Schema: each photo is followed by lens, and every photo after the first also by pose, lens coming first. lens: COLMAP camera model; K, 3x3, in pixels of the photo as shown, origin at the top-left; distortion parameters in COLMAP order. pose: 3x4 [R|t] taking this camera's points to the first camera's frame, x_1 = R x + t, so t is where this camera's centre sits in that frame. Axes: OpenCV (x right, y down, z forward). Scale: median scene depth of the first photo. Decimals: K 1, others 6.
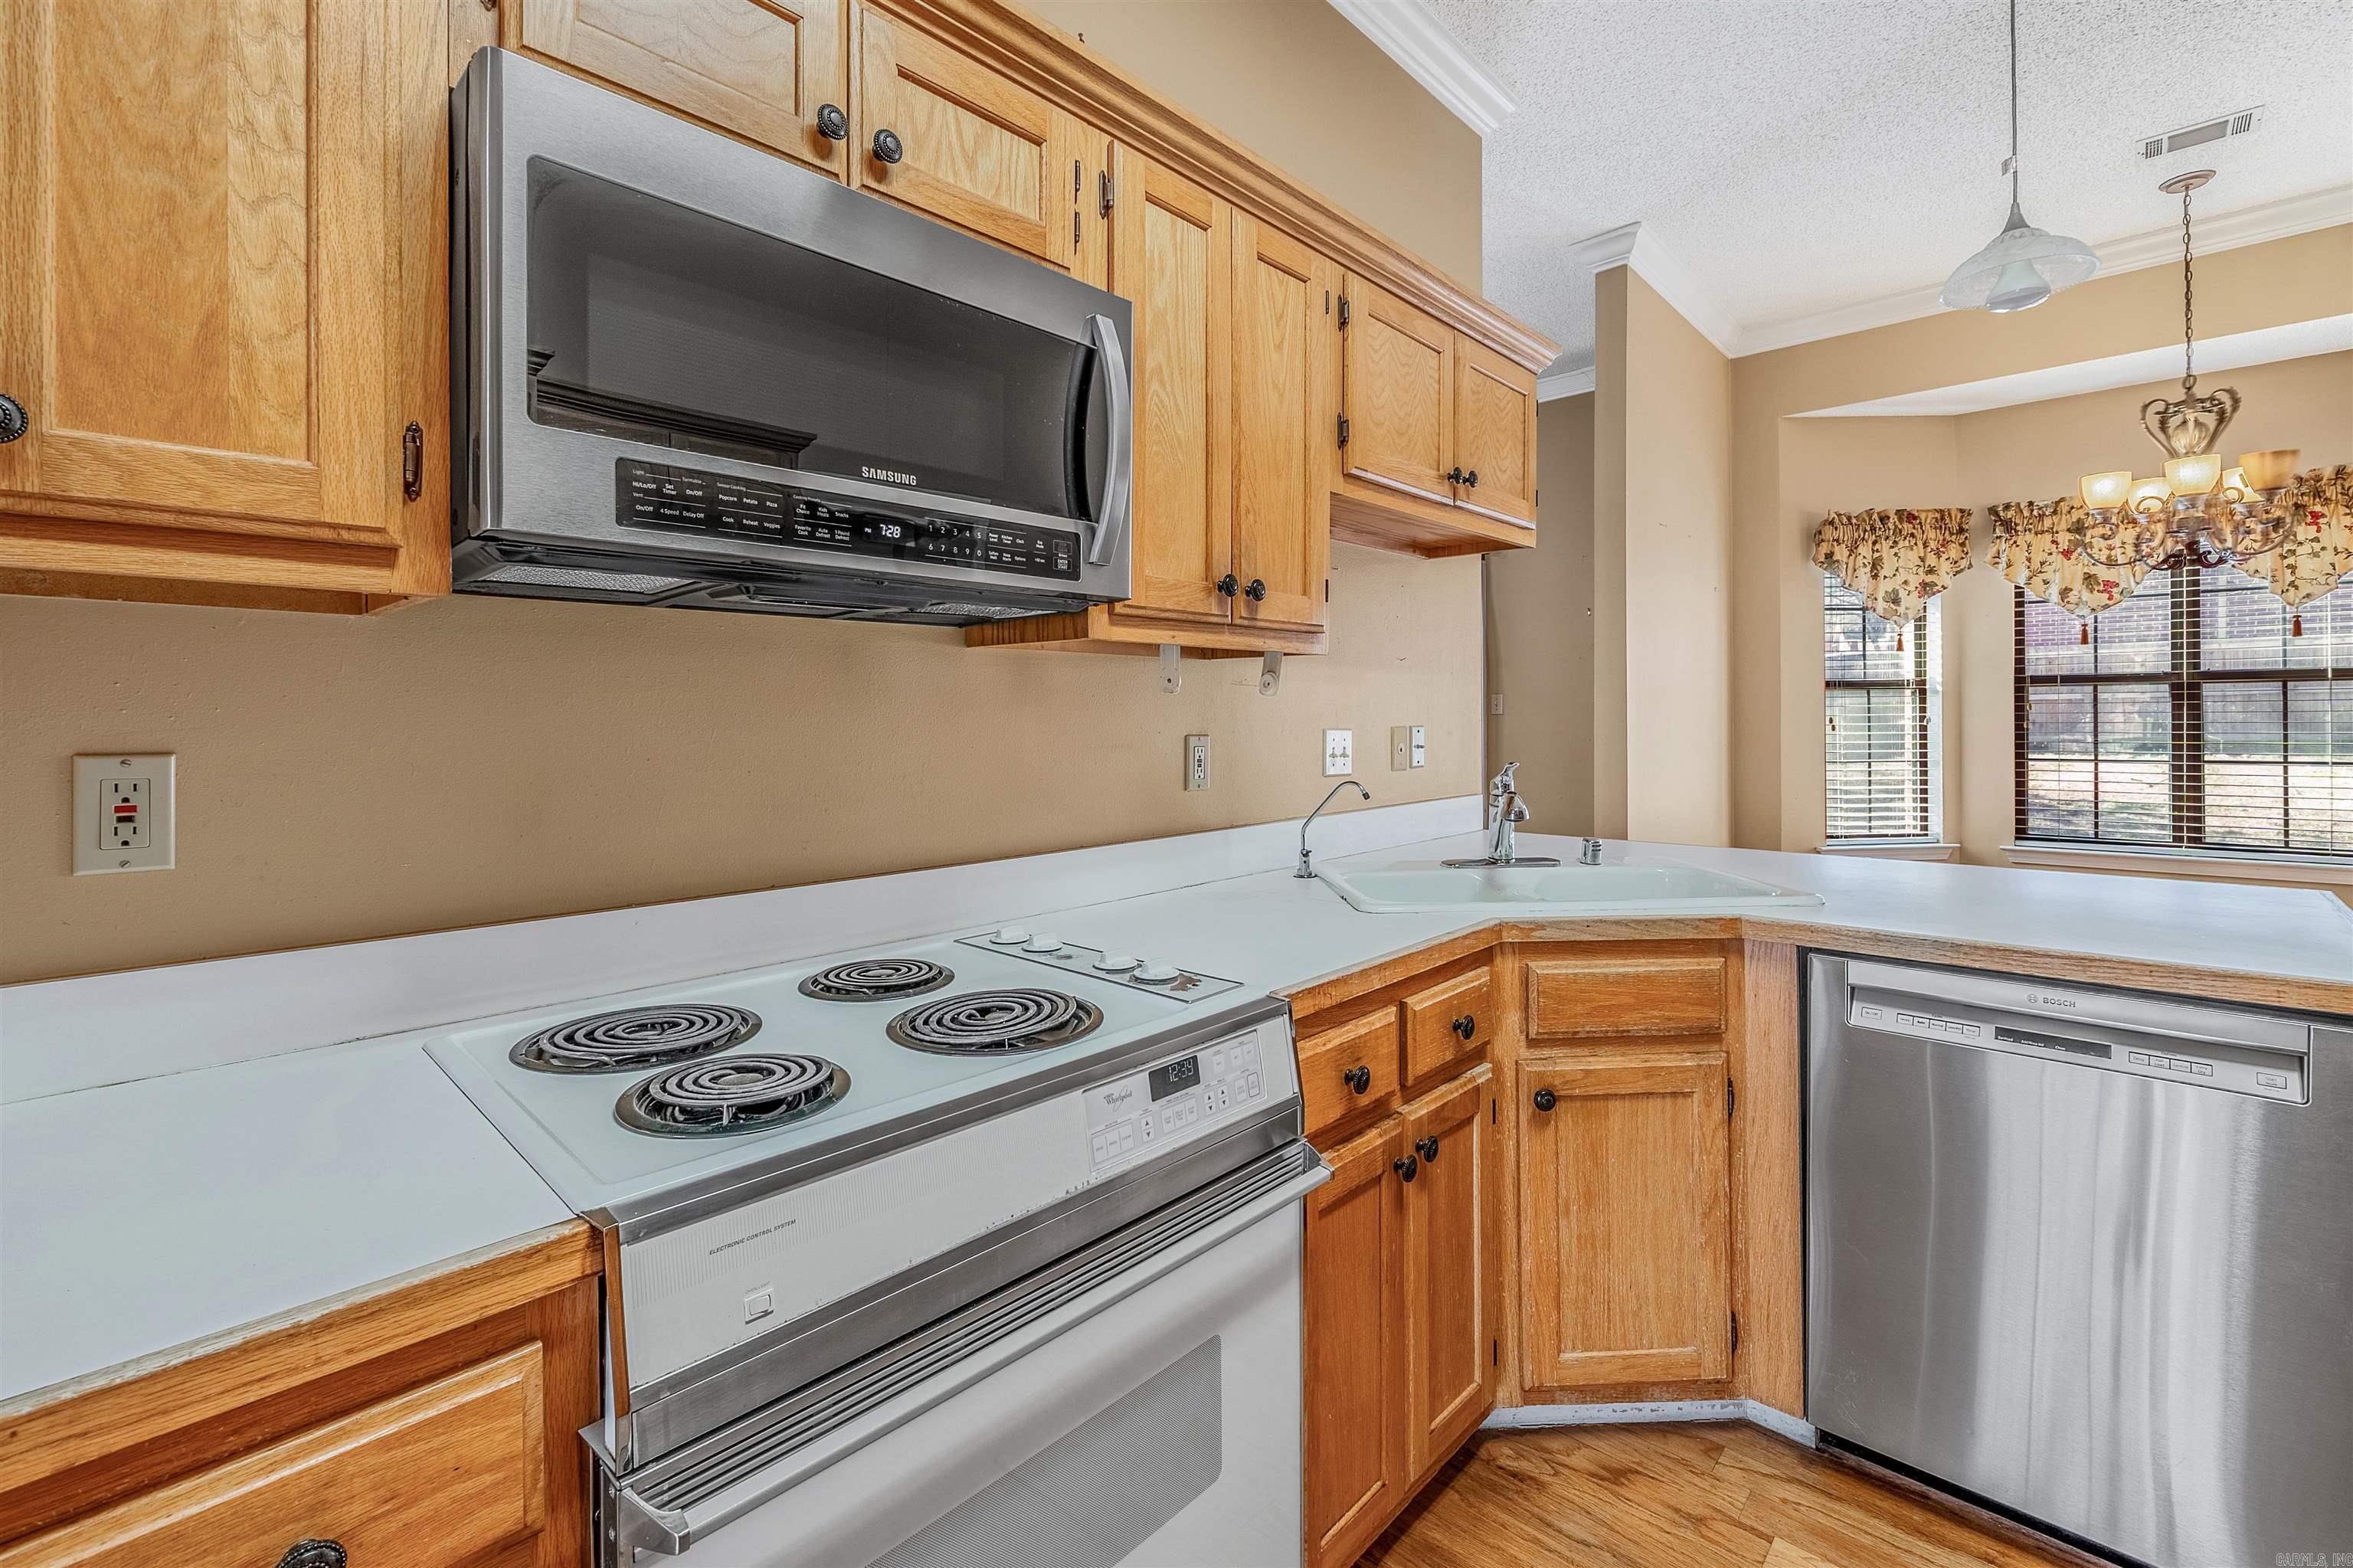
lens RADIAL K [[1009.2, 0, 1156.0], [0, 1009.2, 723.7], [0, 0, 1]] dist [-0.002354, -0.002662]
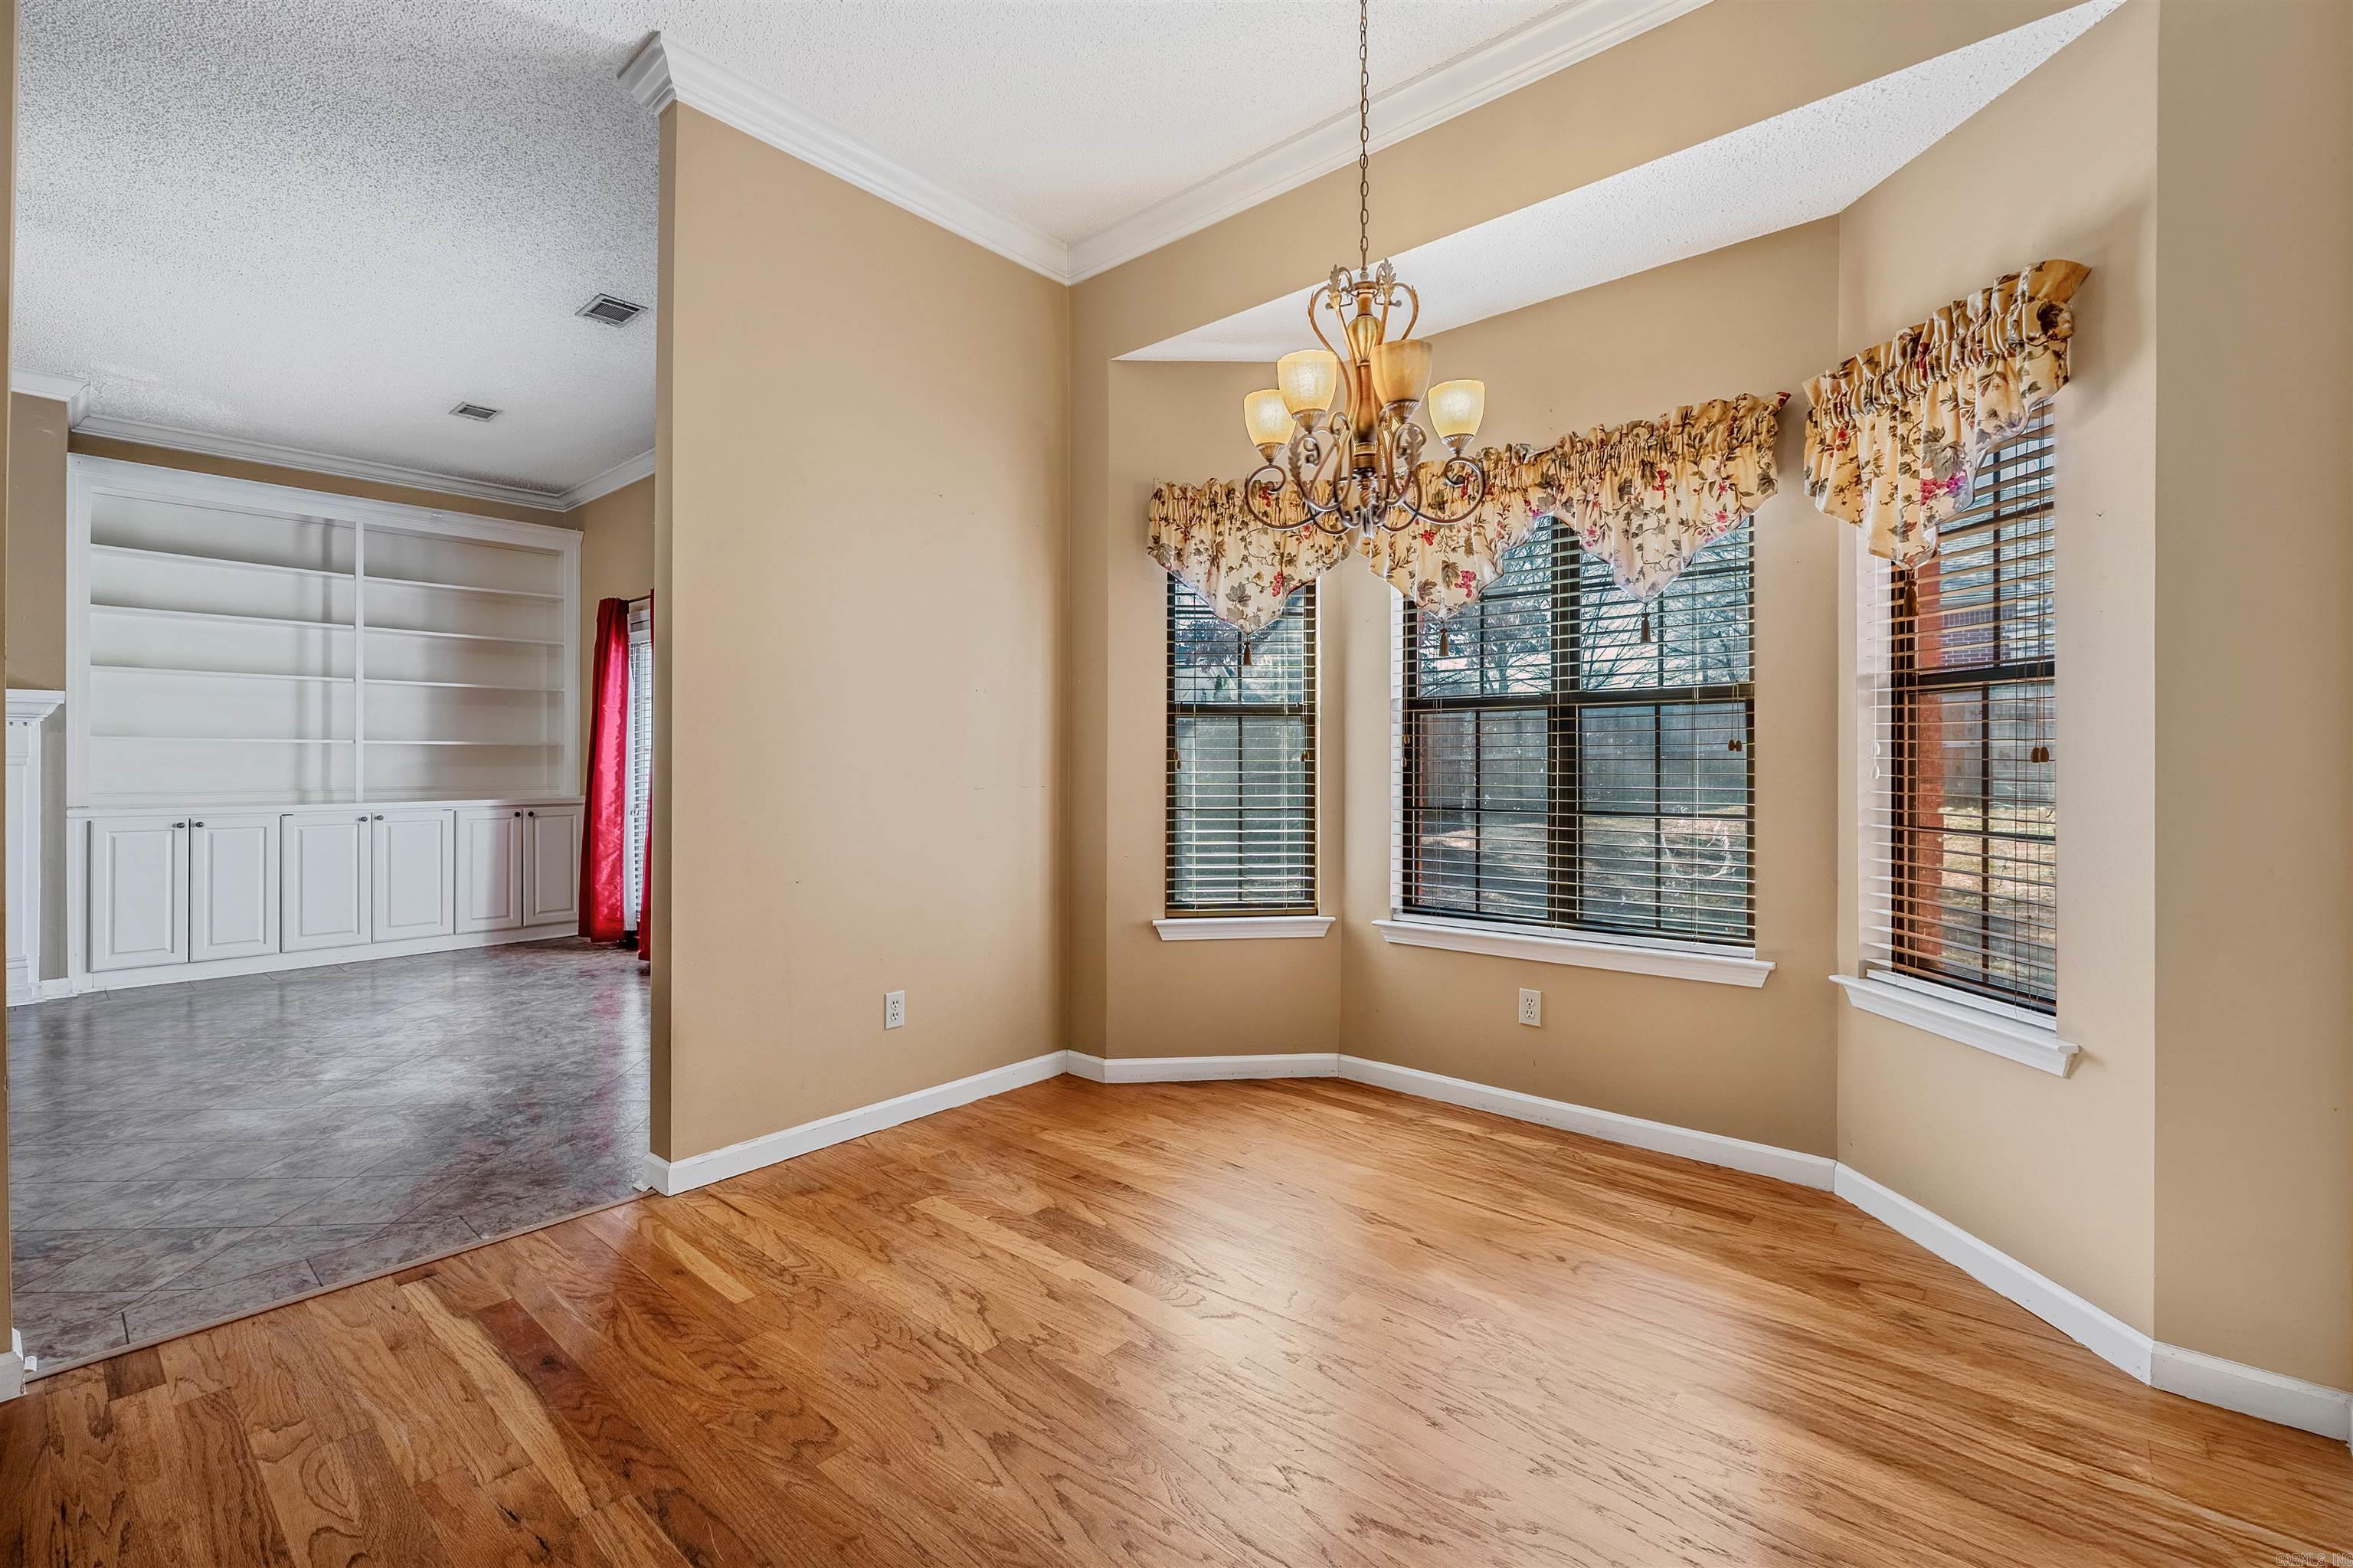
lens RADIAL K [[1009.2, 0, 1184.9], [0, 1009.2, 753.3], [0, 0, 1]] dist [-0.002354, -0.002662]
pose [[0.998986, 0.008206, 0.044273, 0.677764], [-0.007602, 0.999876, -0.013799, 0.006079], [-0.044380, 0.013449, 0.998924, 0.245911]]
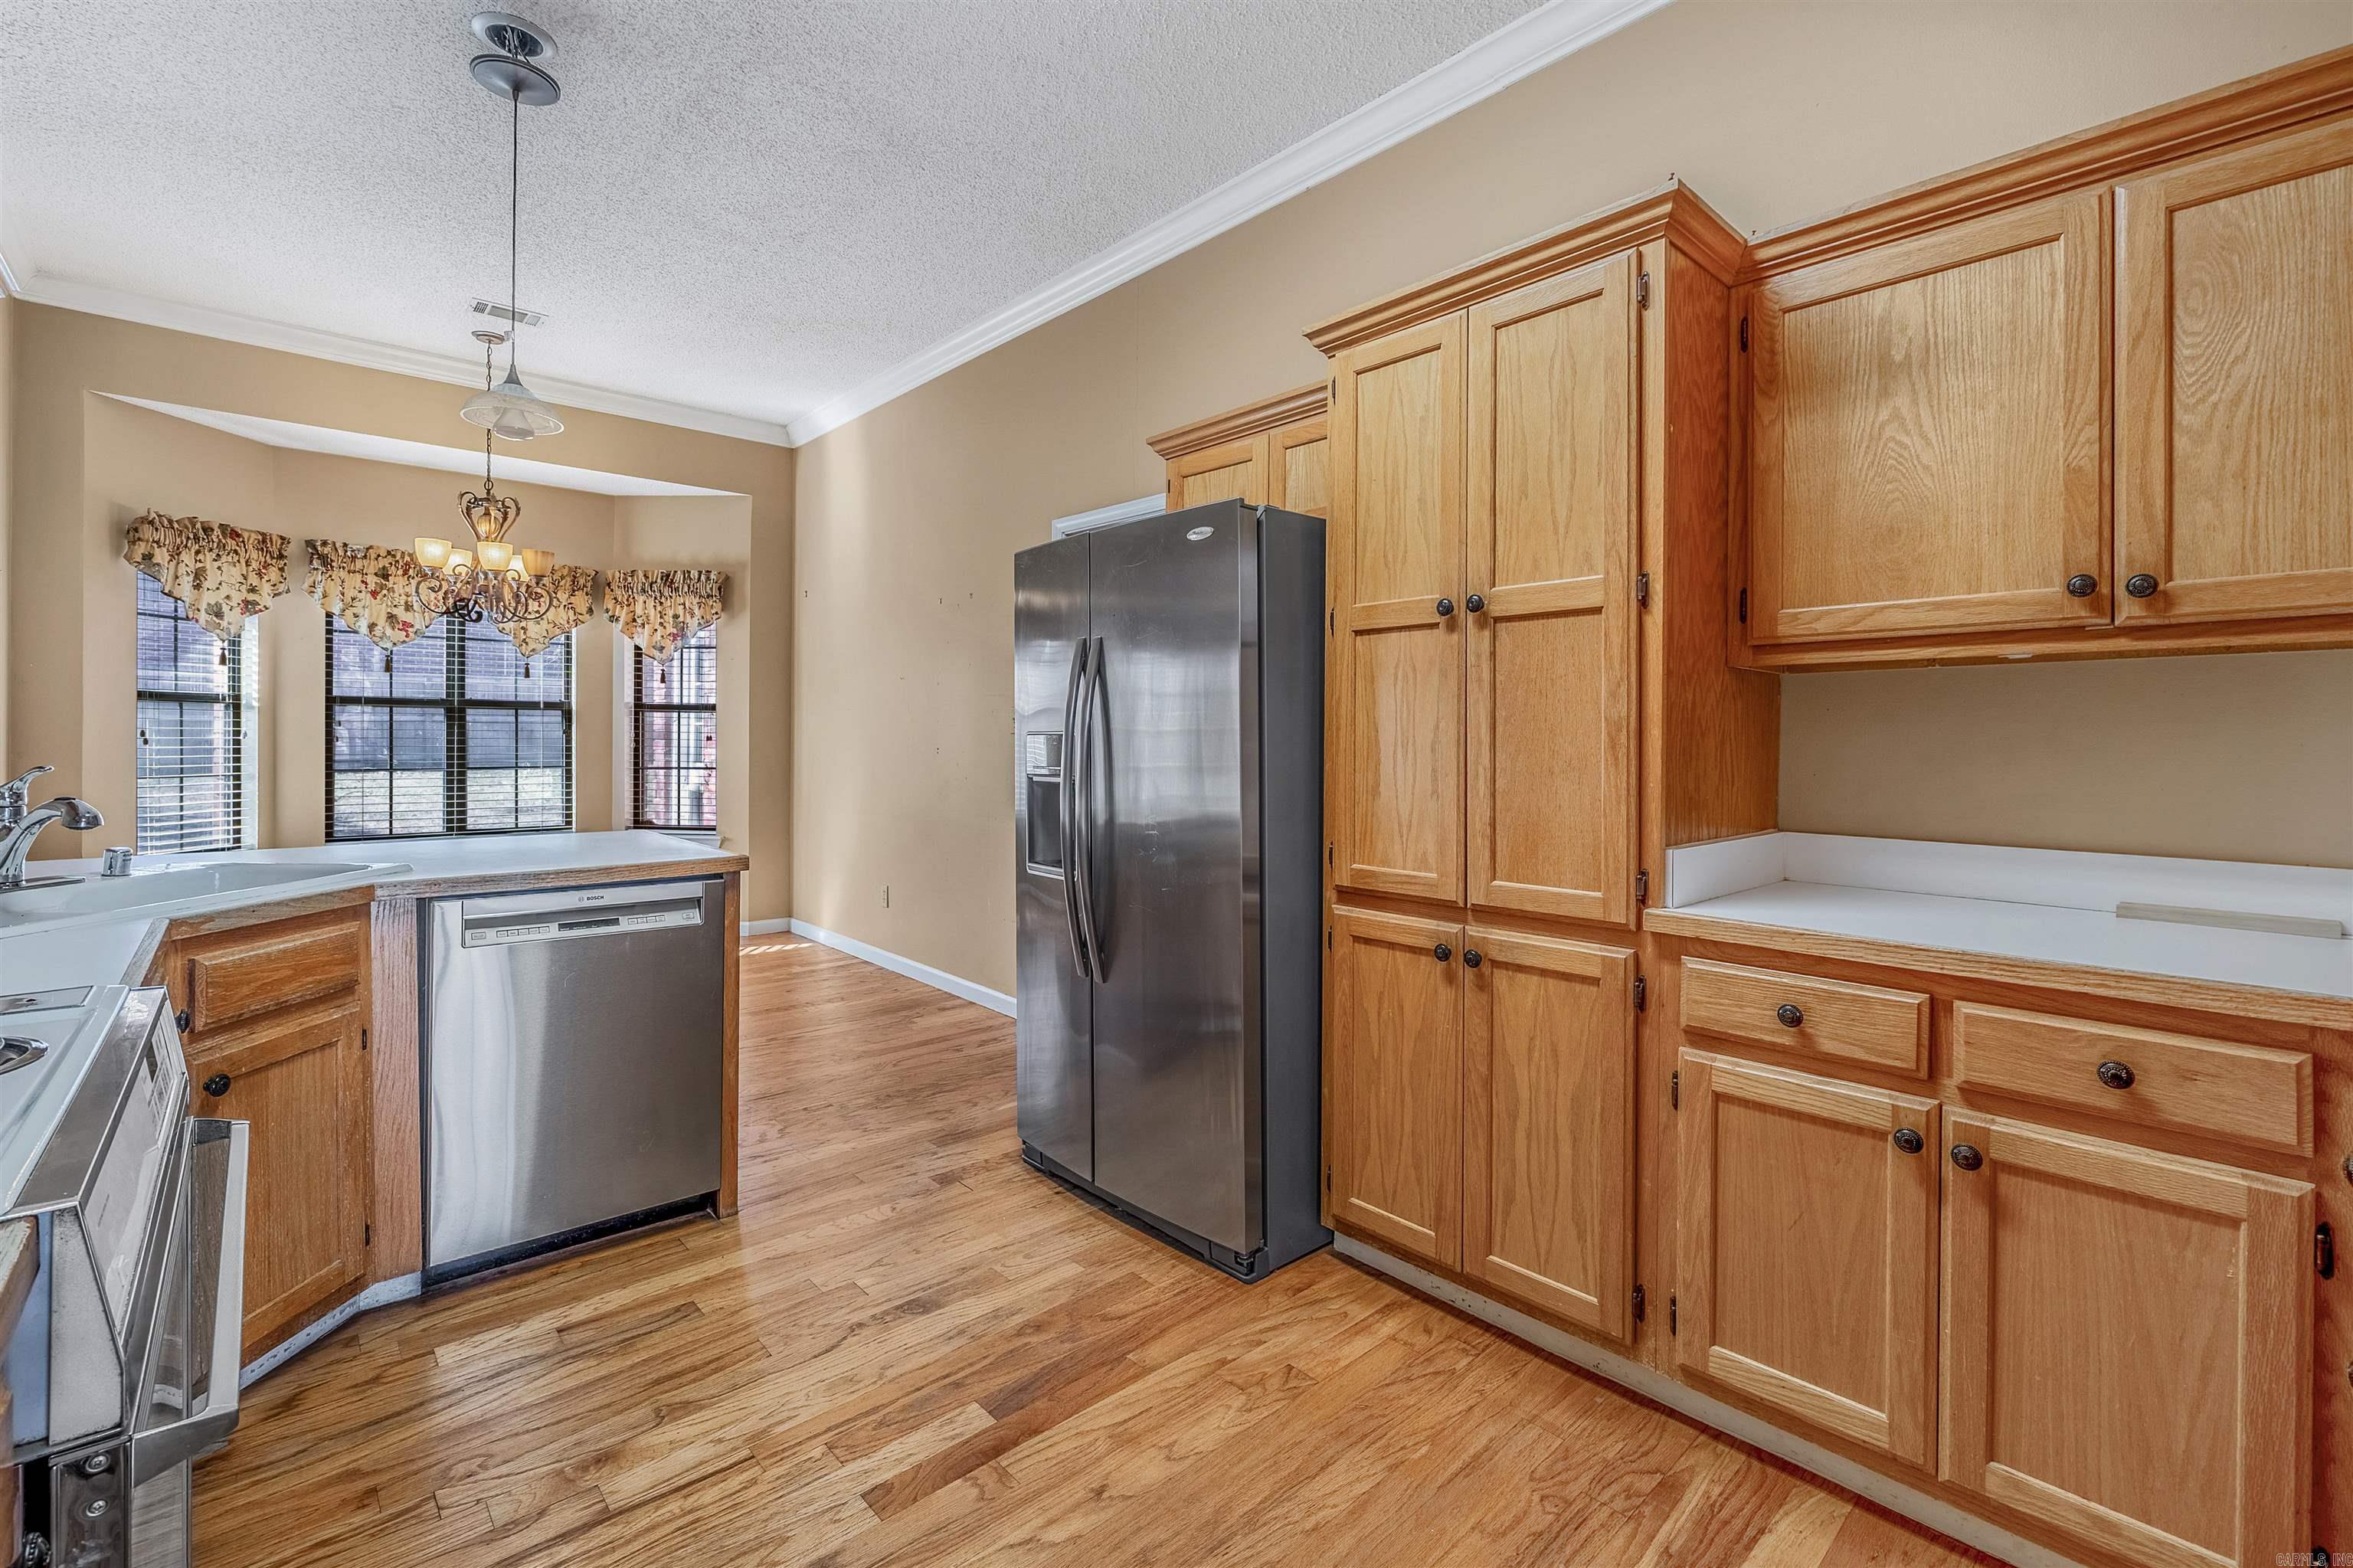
lens RADIAL K [[1009.2, 0, 1165.0], [0, 1009.2, 731.6], [0, 0, 1]] dist [-0.002354, -0.002662]
pose [[0.079797, 0.015357, 0.996693, -0.186019], [-0.000359, 0.999882, -0.015378, 0.009282], [-0.996811, 0.000870, 0.079793, -0.014229]]
